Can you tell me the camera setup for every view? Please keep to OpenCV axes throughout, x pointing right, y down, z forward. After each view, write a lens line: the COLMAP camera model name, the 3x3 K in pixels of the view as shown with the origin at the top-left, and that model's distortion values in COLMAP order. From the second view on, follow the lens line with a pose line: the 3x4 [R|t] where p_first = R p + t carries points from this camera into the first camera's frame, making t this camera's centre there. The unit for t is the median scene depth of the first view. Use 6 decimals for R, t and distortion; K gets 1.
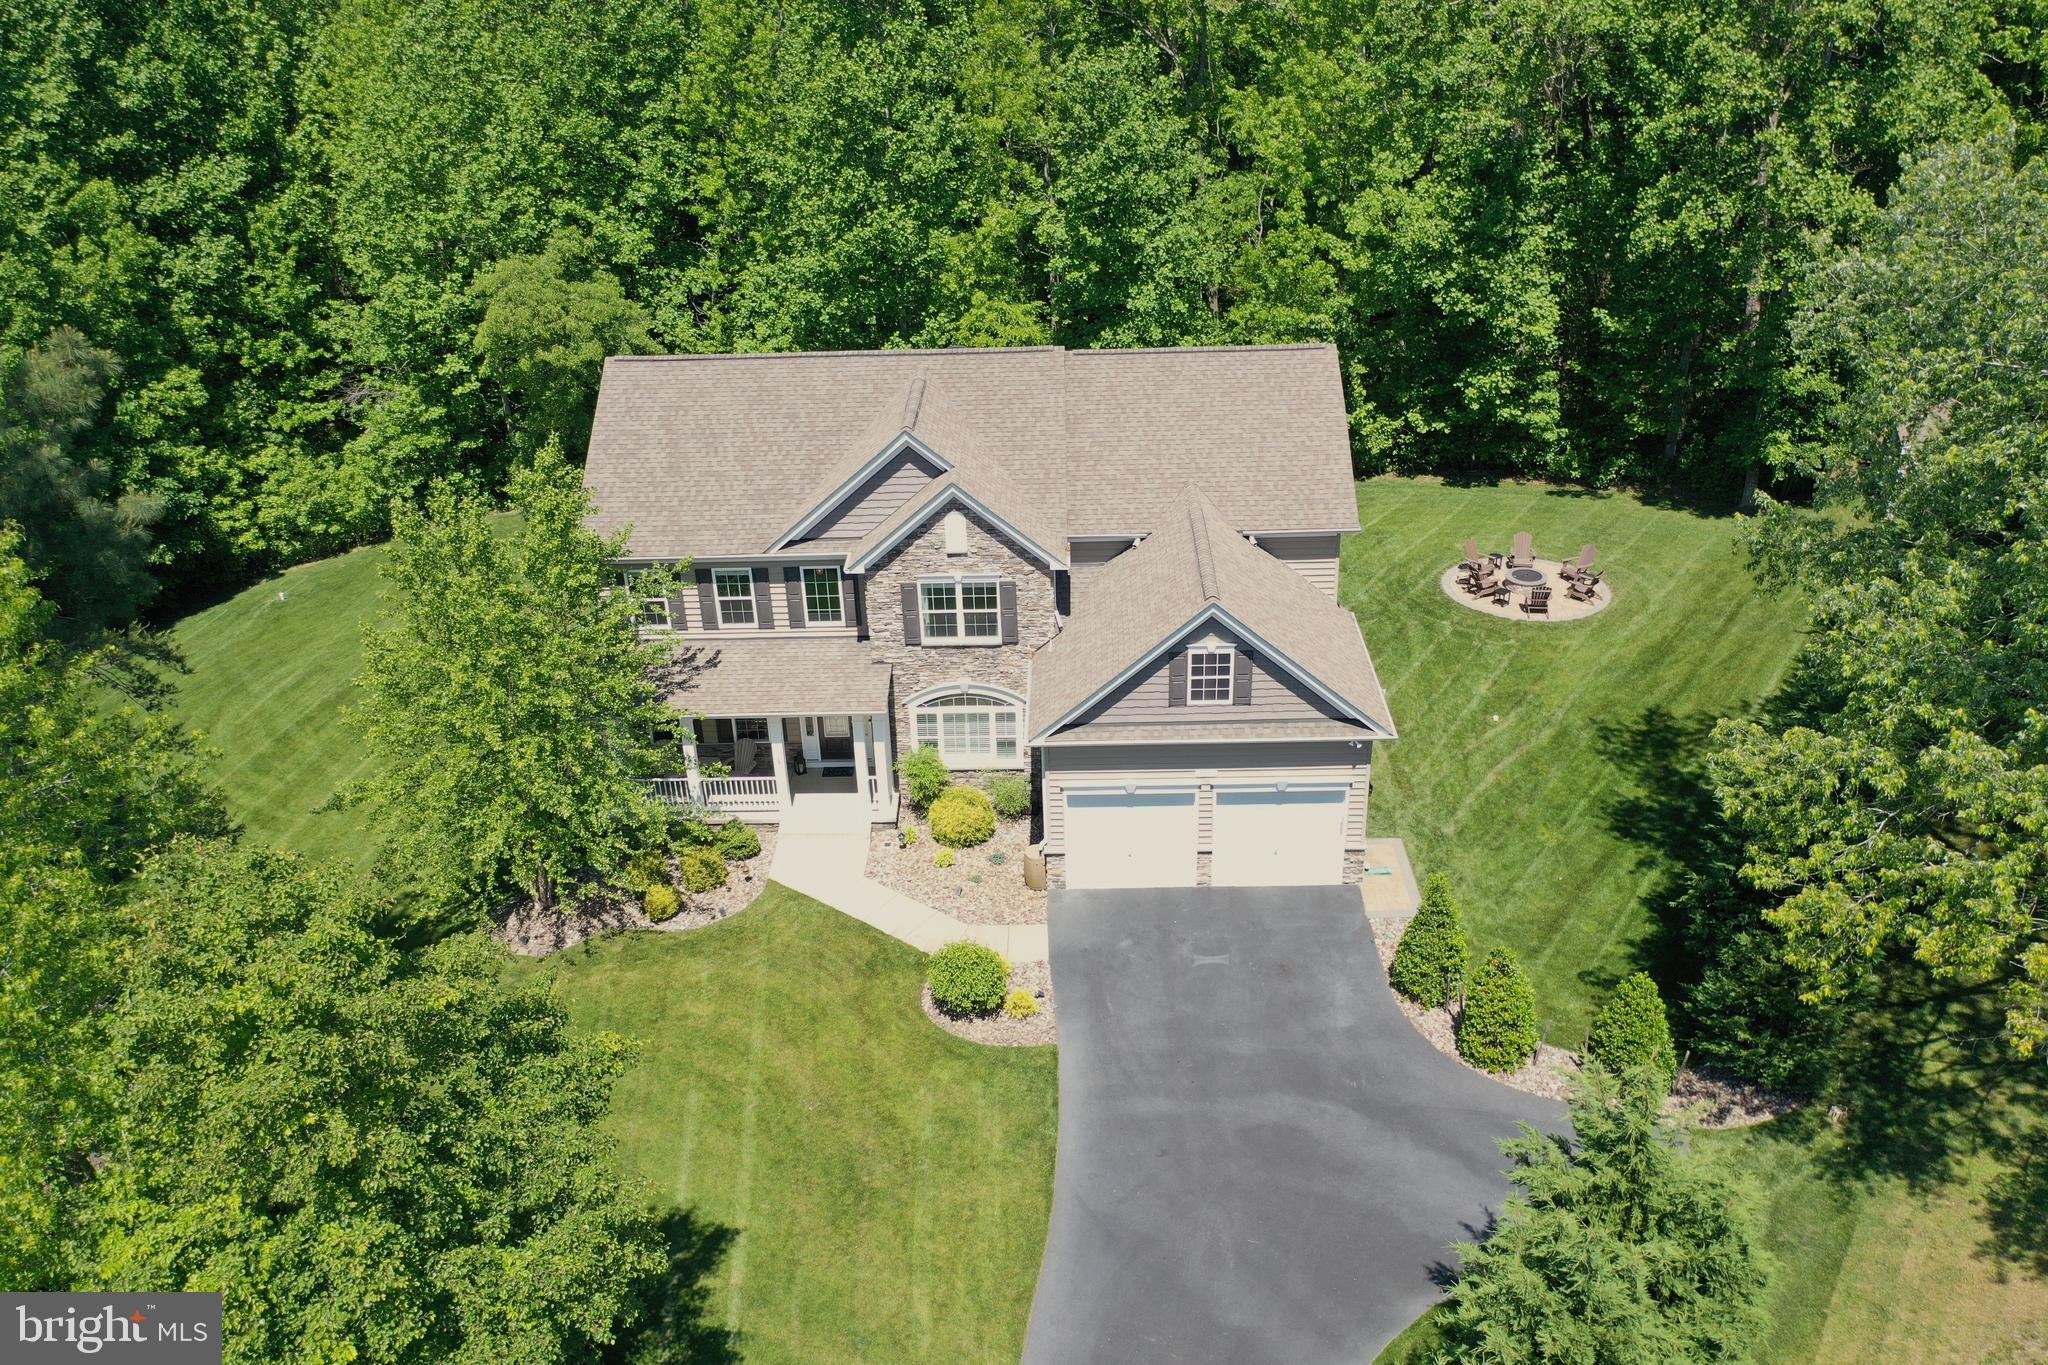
lens RADIAL K [[1619.5, 0, 1012.9], [0, 1619.5, 661.4], [0, 0, 1]] dist [-0.002214, 0.016204]
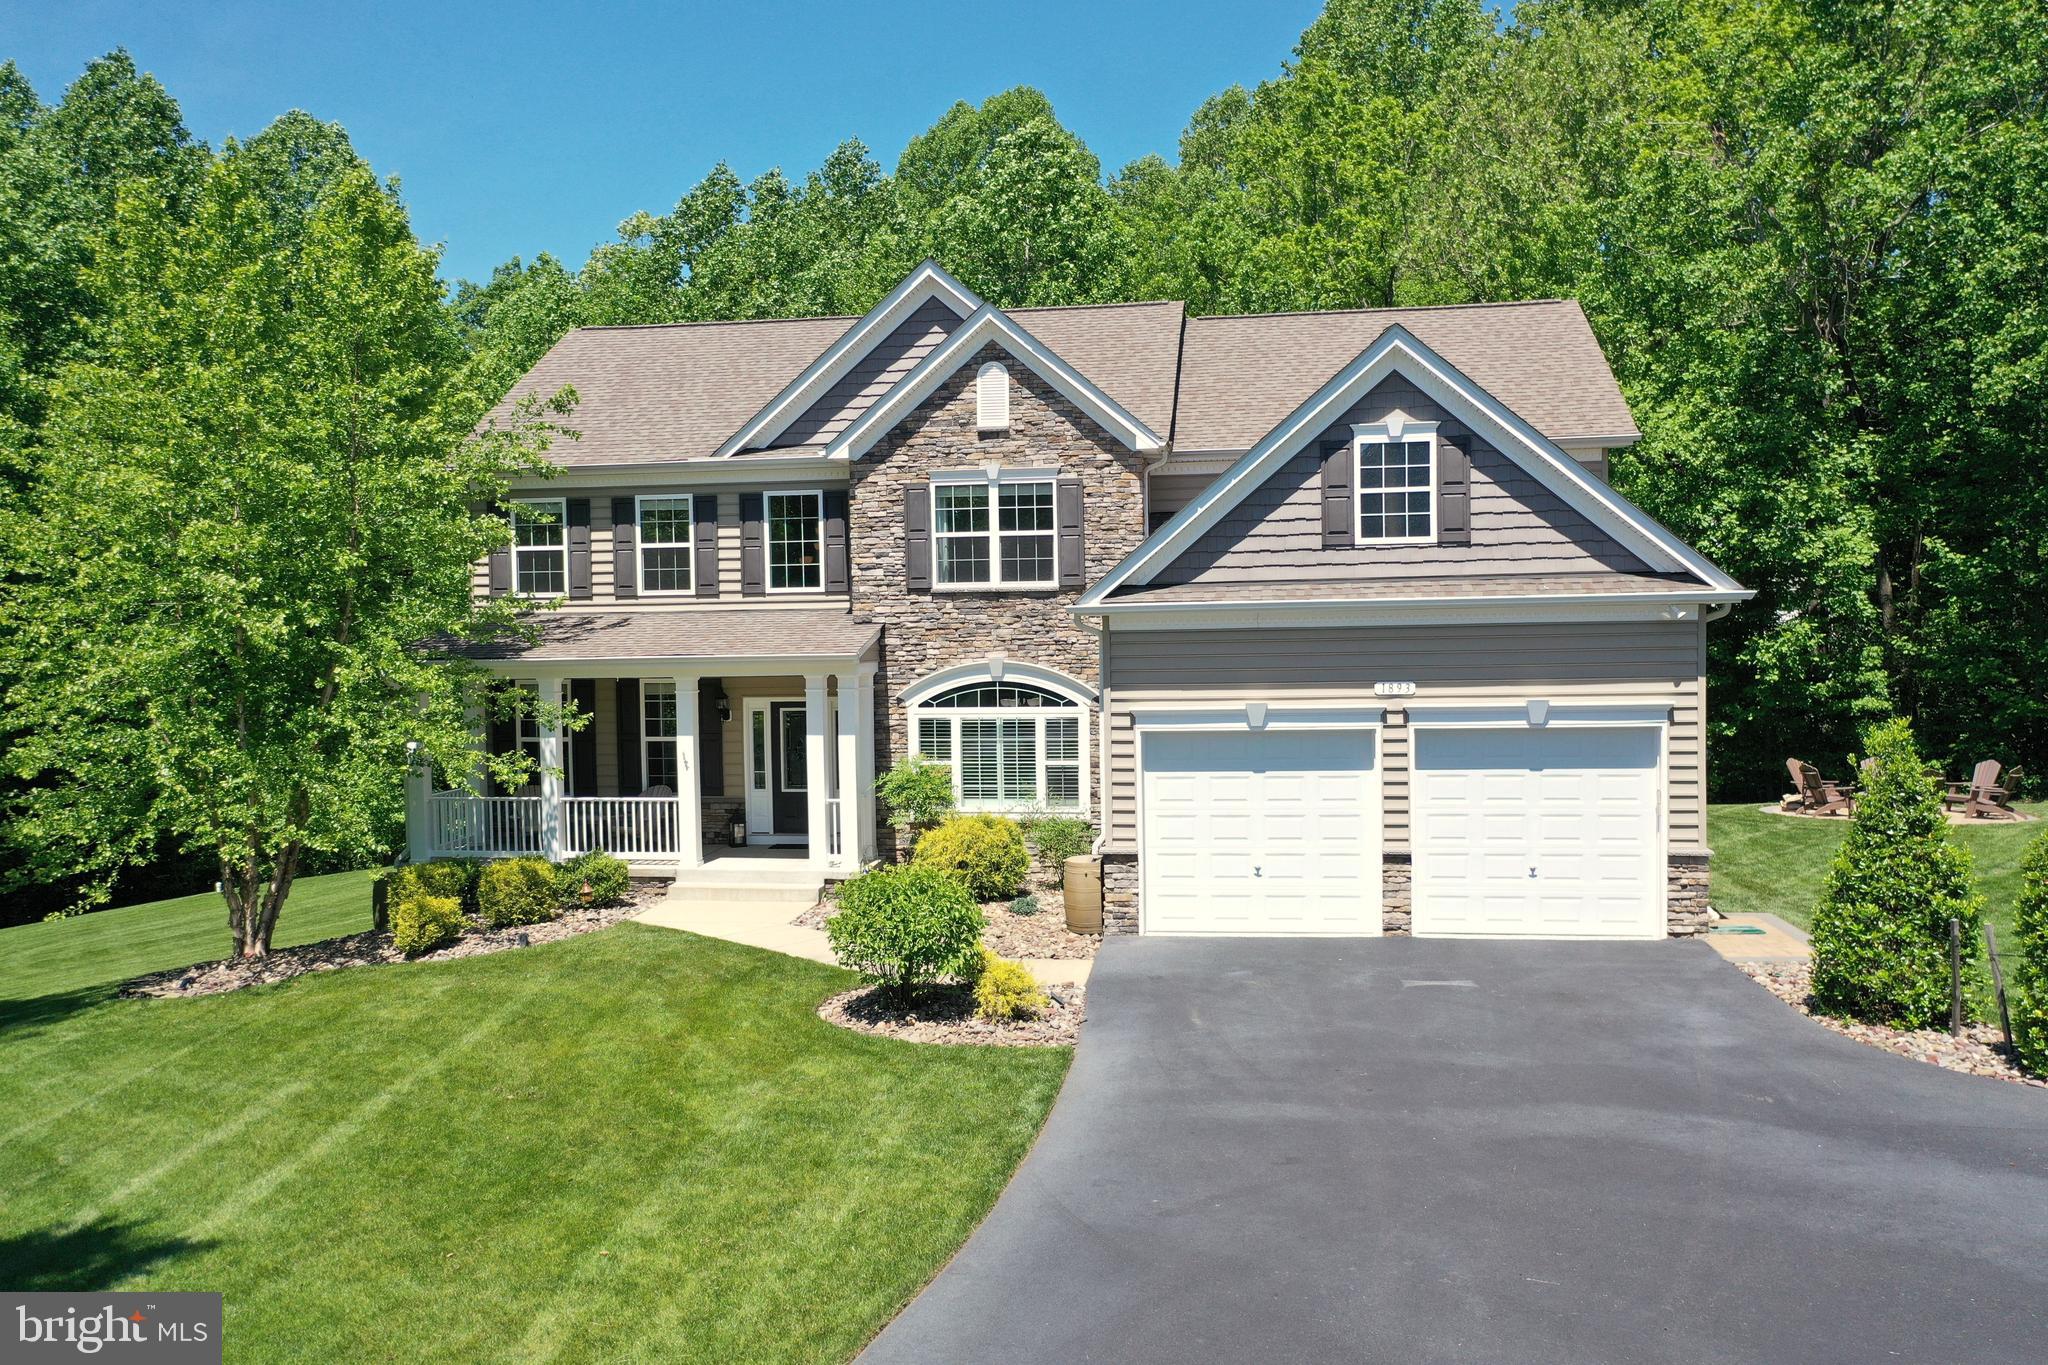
lens RADIAL K [[1619.5, 0, 1021.5], [0, 1619.5, 675.4], [0, 0, 1]] dist [-0.002214, 0.016204]
pose [[0.992082, 0.022170, -0.123622, 0.056929], [-0.073389, 0.901099, -0.427357, 0.286128], [0.101921, 0.433046, 0.895591, 0.453456]]
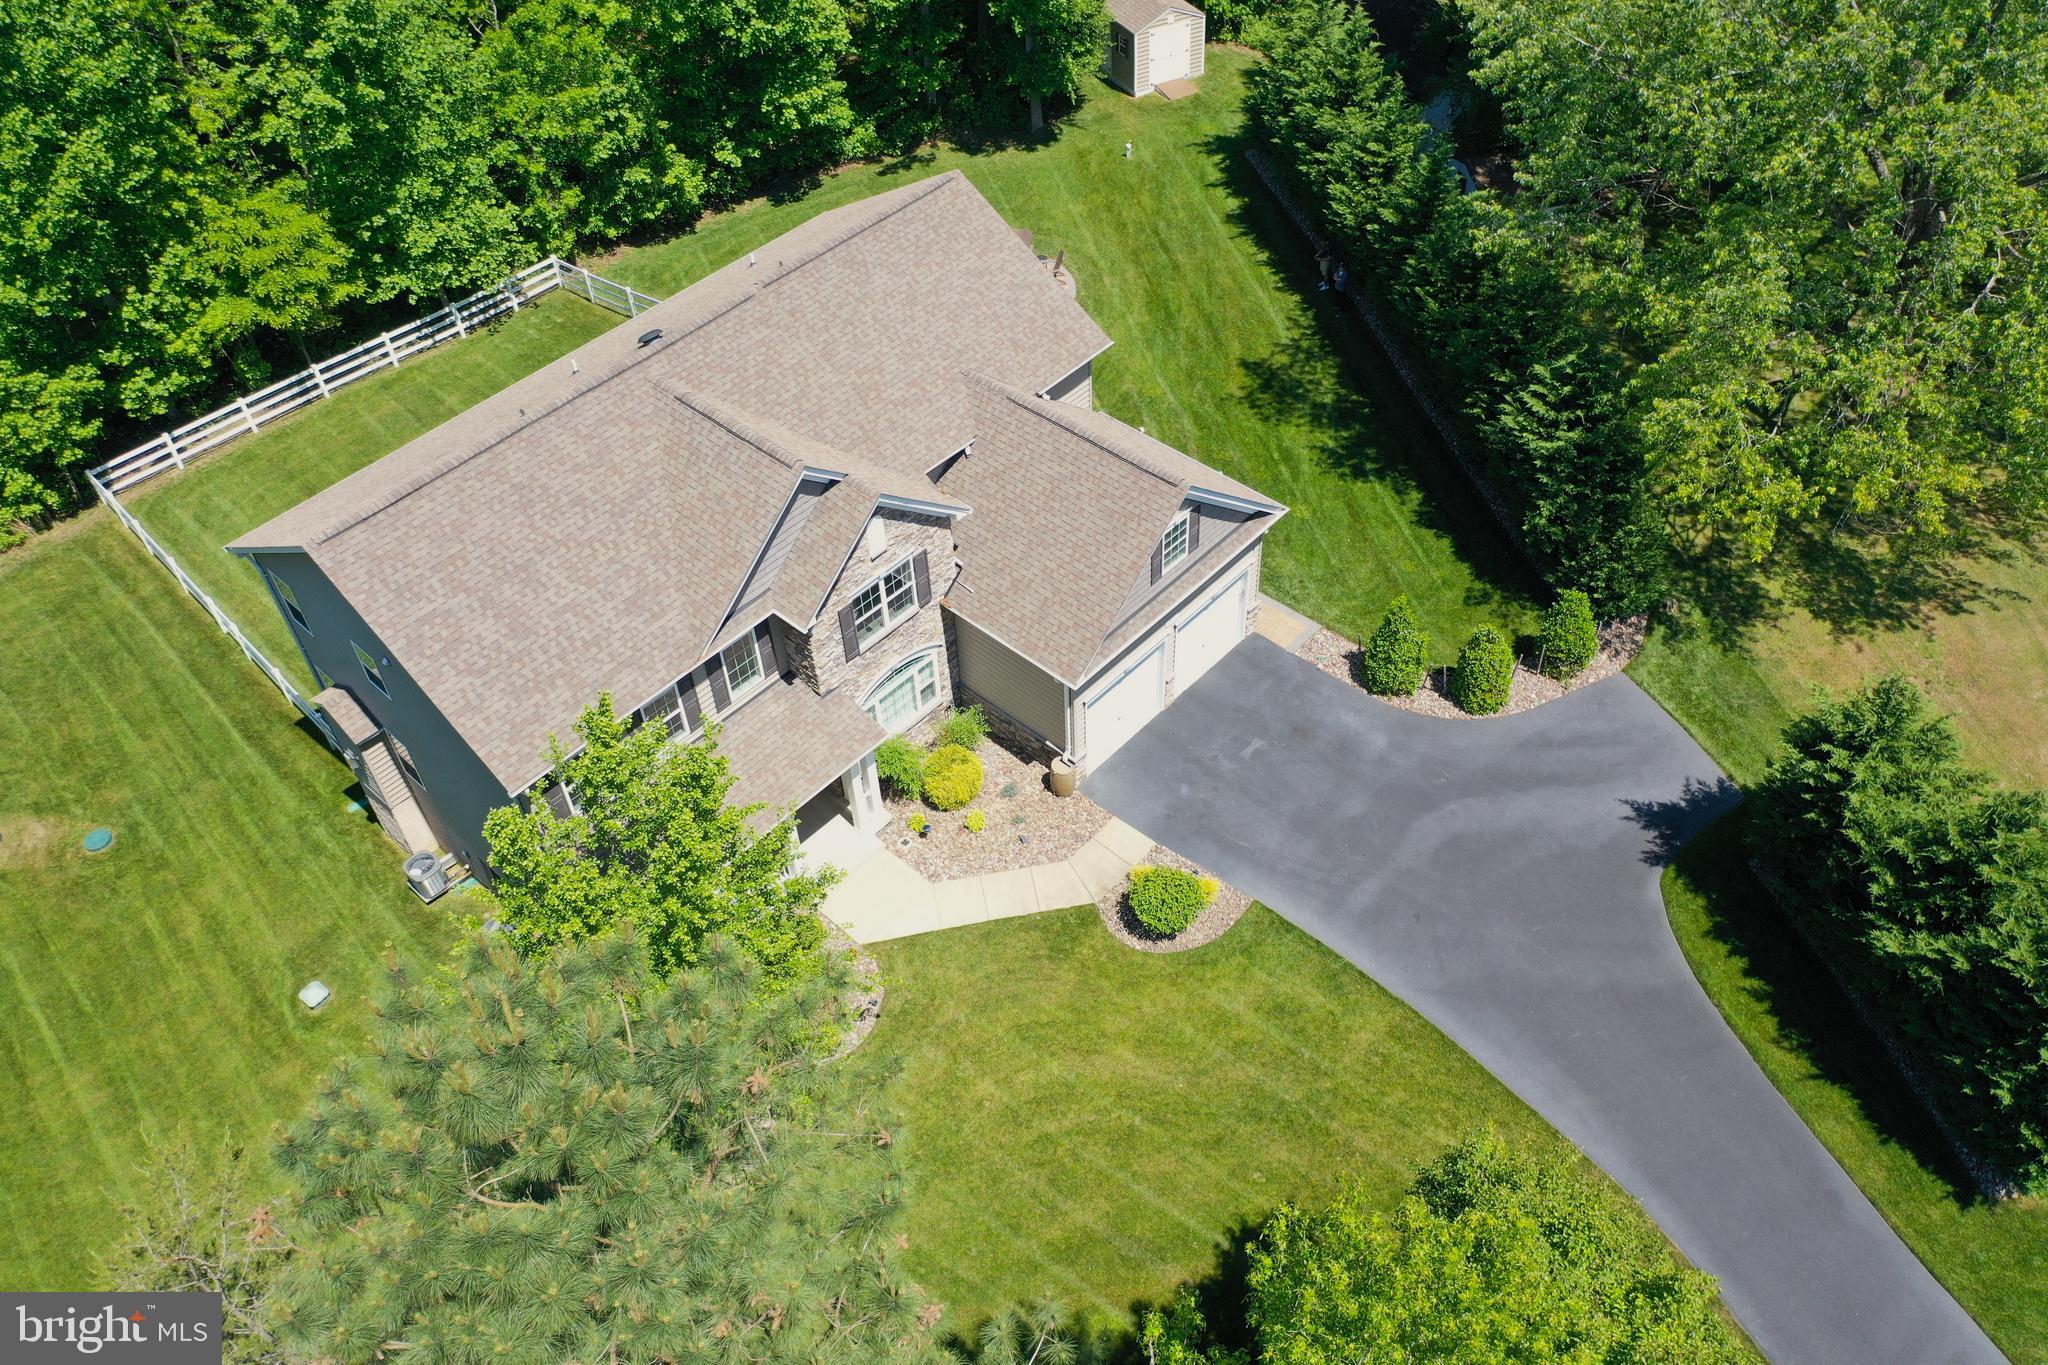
lens RADIAL K [[1619.5, 0, 1009.1], [0, 1619.5, 680.5], [0, 0, 1]] dist [-0.002214, 0.016204]
pose [[0.663839, -0.539508, 0.517927, -0.498784], [0.367491, 0.838471, 0.402388, -0.346558], [-0.651358, -0.076788, 0.754875, 0.226113]]
